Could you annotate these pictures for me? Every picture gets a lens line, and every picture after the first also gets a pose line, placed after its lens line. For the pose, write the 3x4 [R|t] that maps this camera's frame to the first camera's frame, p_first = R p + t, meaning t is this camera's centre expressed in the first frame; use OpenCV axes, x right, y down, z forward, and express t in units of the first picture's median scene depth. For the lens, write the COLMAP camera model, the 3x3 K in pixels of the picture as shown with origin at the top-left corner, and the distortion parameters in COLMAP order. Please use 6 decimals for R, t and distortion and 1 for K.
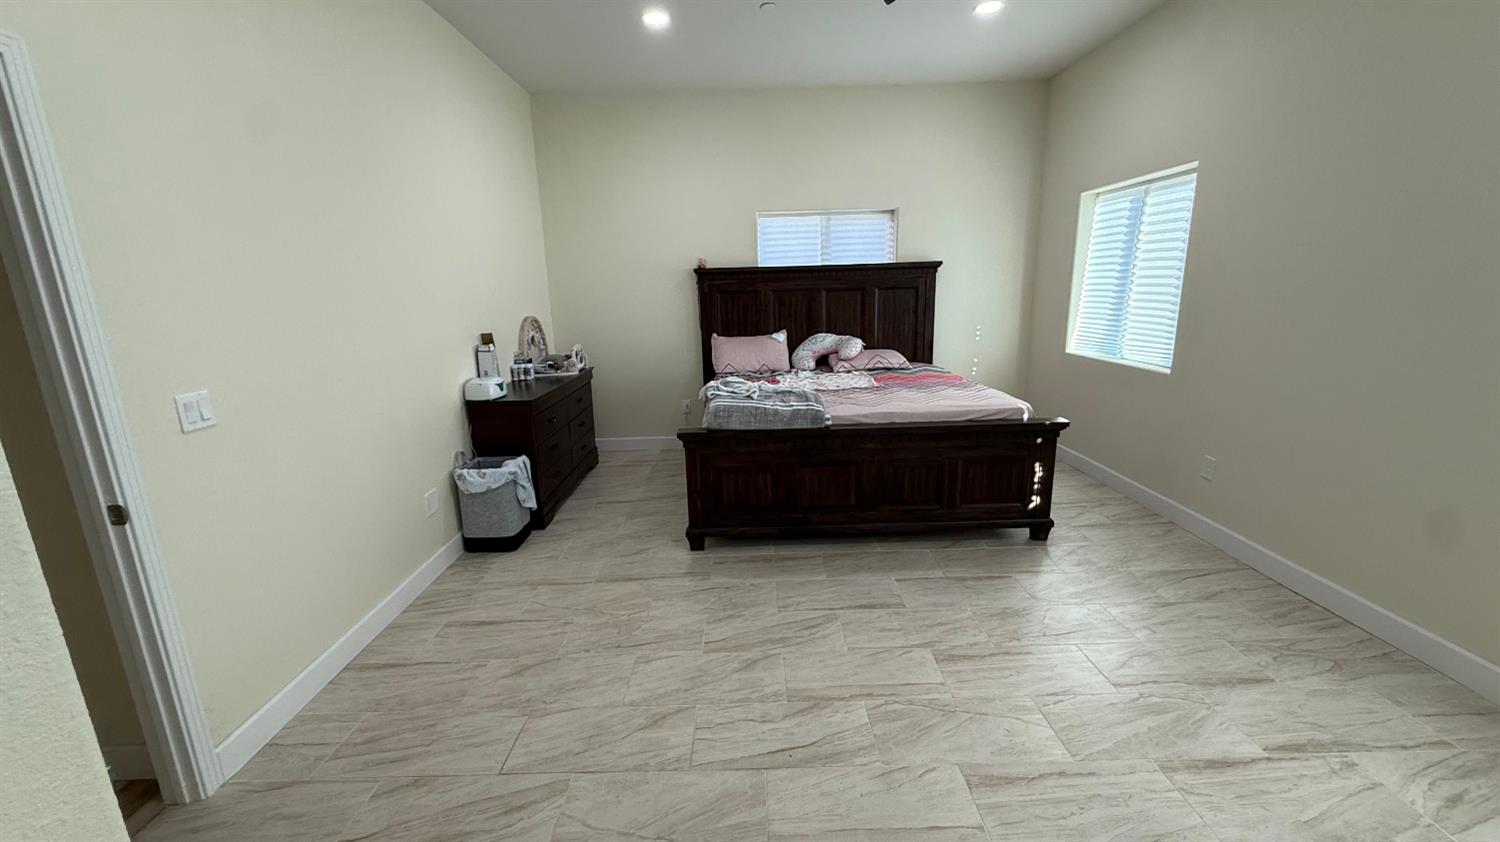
lens RADIAL K [[601.6, 0, 748.5], [0, 601.6, 423.3], [0, 0, 1]] dist [-0.001277, 0.000904]
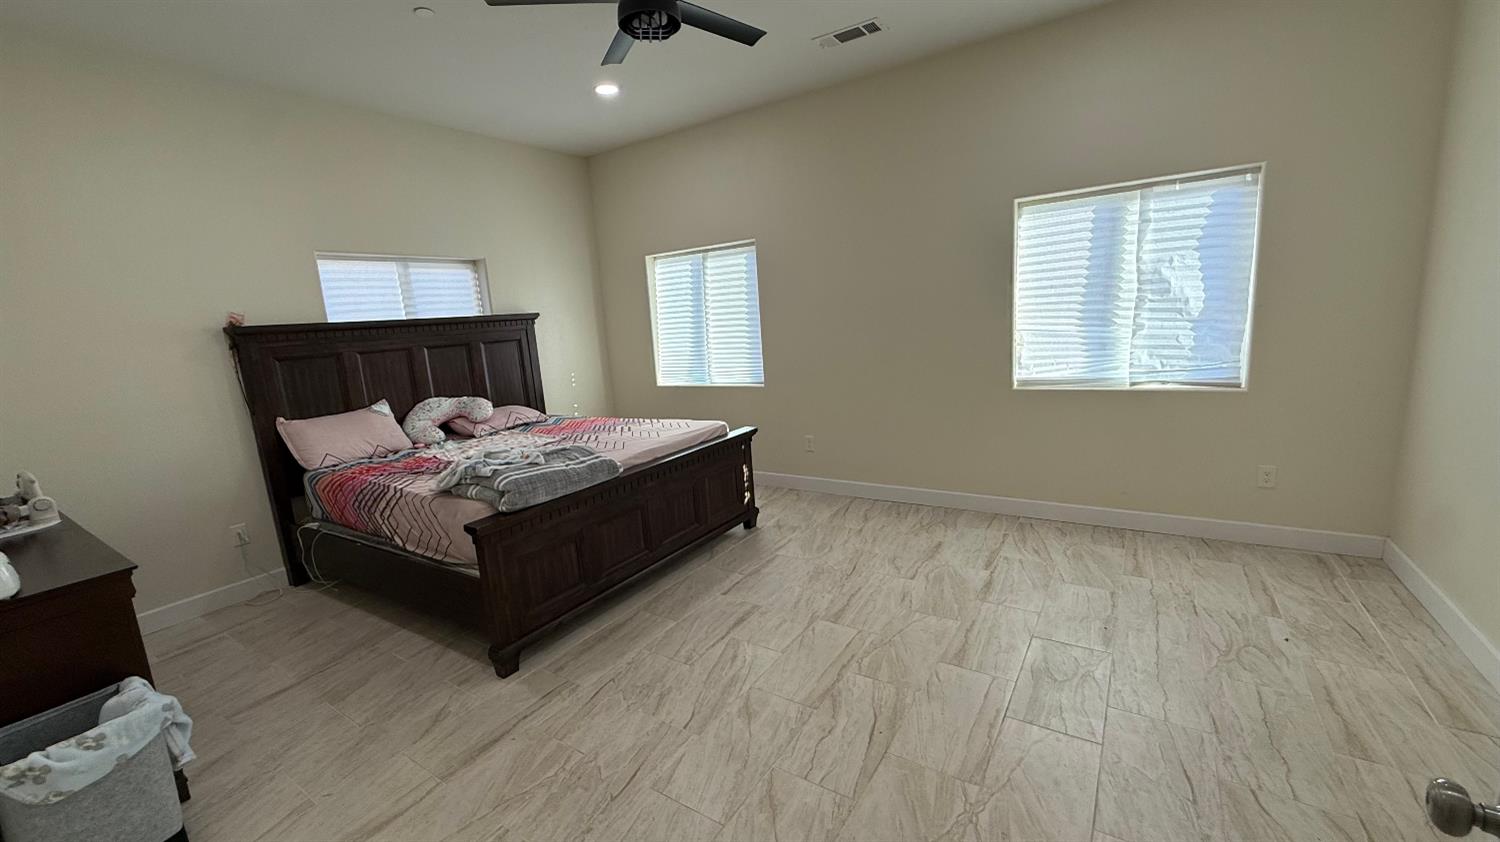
lens RADIAL K [[601.6, 0, 743.8], [0, 601.6, 419.9], [0, 0, 1]] dist [-0.001277, 0.000904]
pose [[0.554738, -0.153627, 0.817719, -0.503172], [0.240467, 0.970468, 0.019193, -0.047447], [-0.796519, 0.185987, 0.575297, 0.263874]]
